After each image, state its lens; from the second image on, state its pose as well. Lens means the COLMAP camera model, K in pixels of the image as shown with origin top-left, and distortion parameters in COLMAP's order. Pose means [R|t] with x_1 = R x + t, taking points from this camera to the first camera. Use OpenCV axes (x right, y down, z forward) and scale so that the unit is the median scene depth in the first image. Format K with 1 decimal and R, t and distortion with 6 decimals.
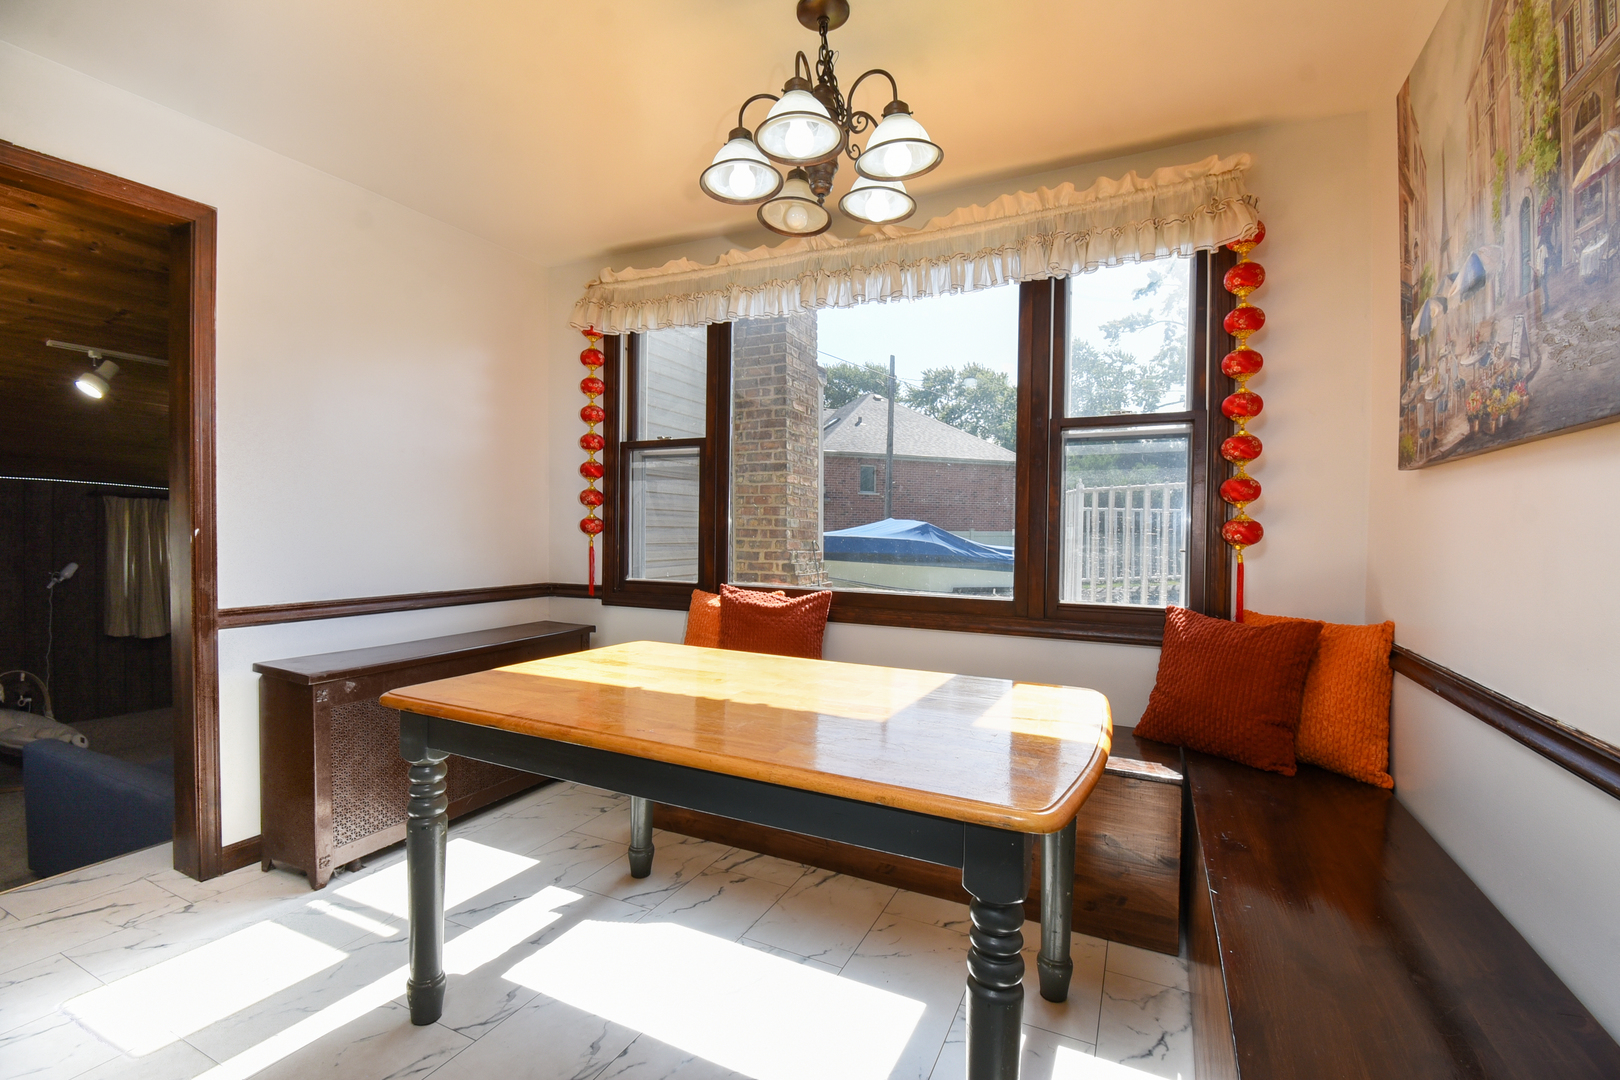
lens RADIAL K [[718.6, 0, 805.3], [0, 718.6, 540.7], [0, 0, 1]] dist [0.014003, -0.021325]
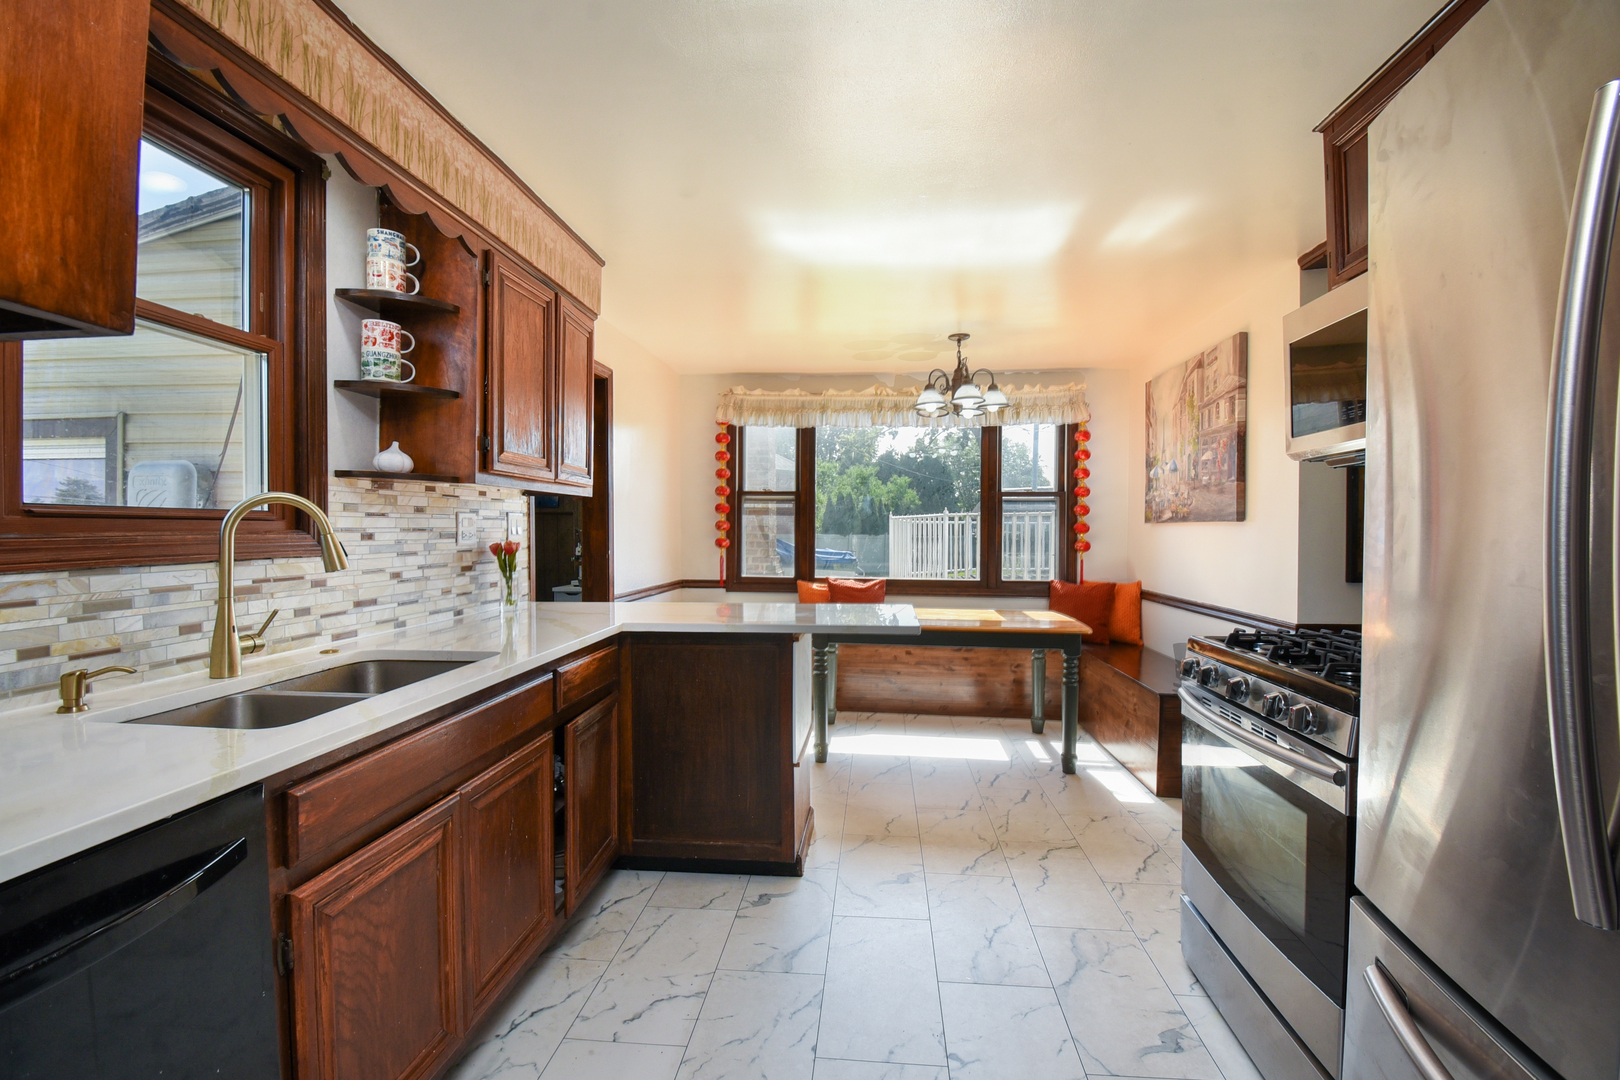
lens RADIAL K [[708.9, 0, 811.7], [0, 708.9, 544.9], [0, 0, 1]] dist [0.016636, -0.026258]
pose [[0.940991, -0.010157, 0.338280, -0.902424], [0.009437, 0.999948, 0.003773, -0.029748], [-0.338301, -0.000358, 0.941038, -0.781490]]
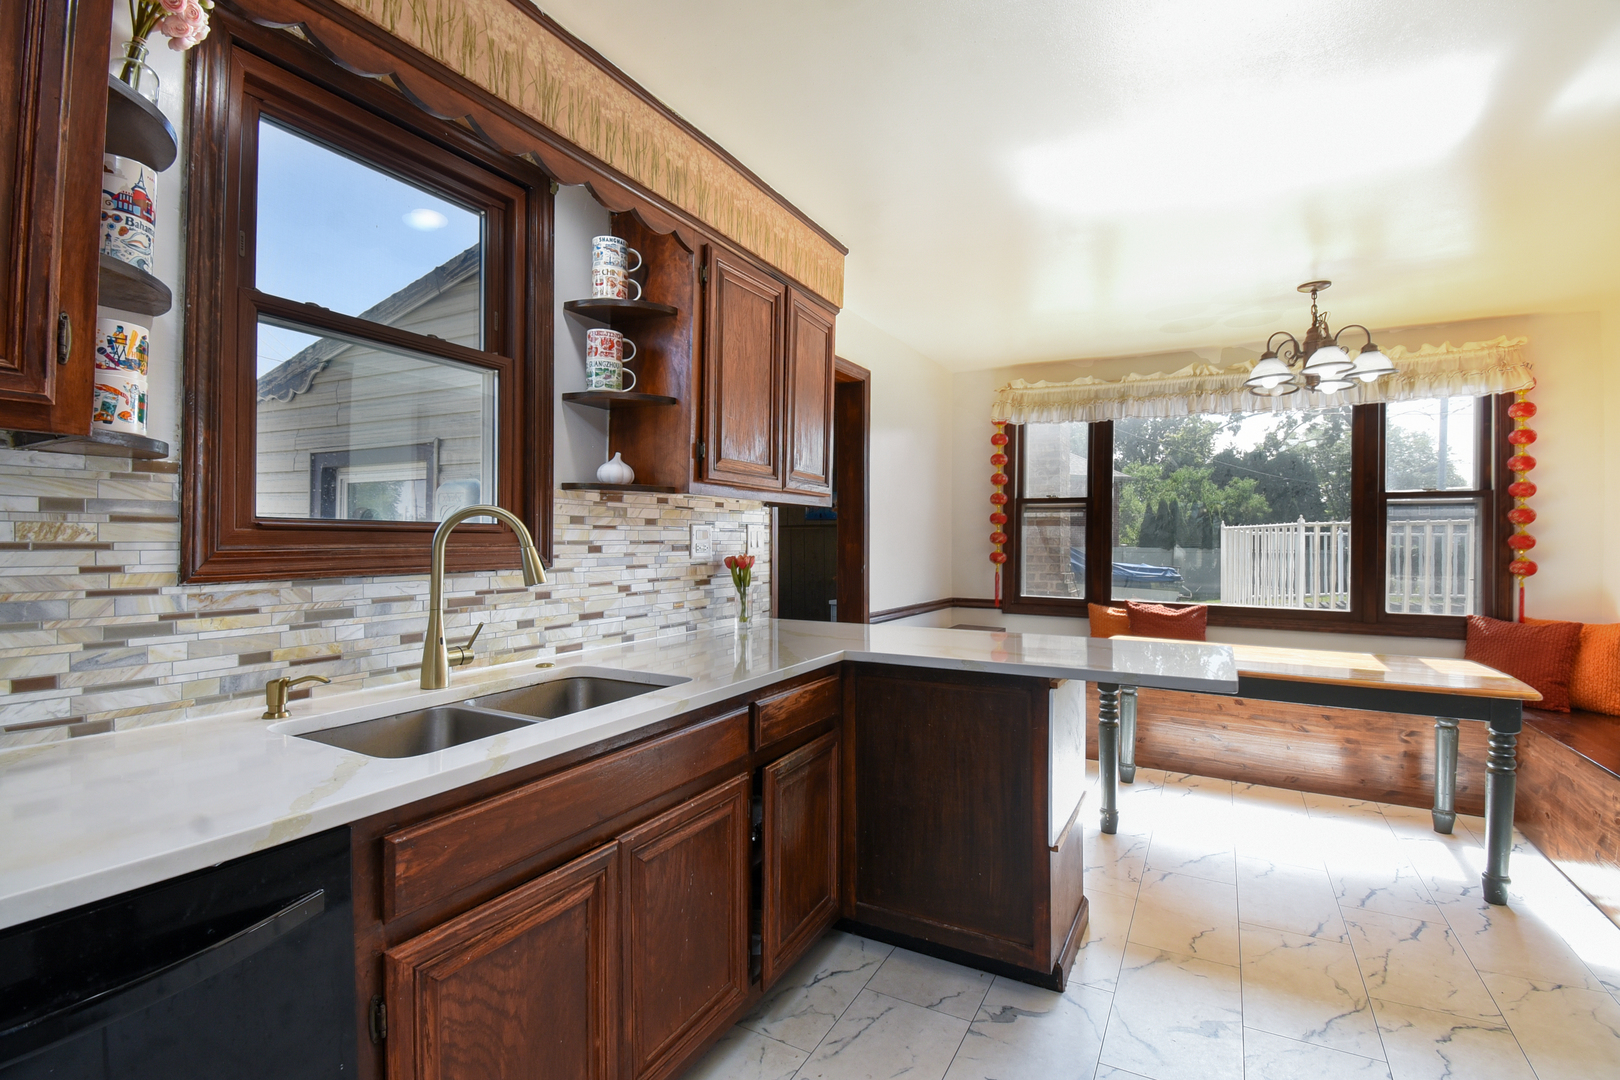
lens RADIAL K [[730.5, 0, 812.9], [0, 730.5, 544.0], [0, 0, 1]] dist [0.020640, -0.028747]
pose [[0.998087, 0.000719, -0.061823, -0.802055], [-0.001712, 0.999870, -0.016016, -0.034189], [0.061803, 0.016092, 0.997959, -0.653517]]
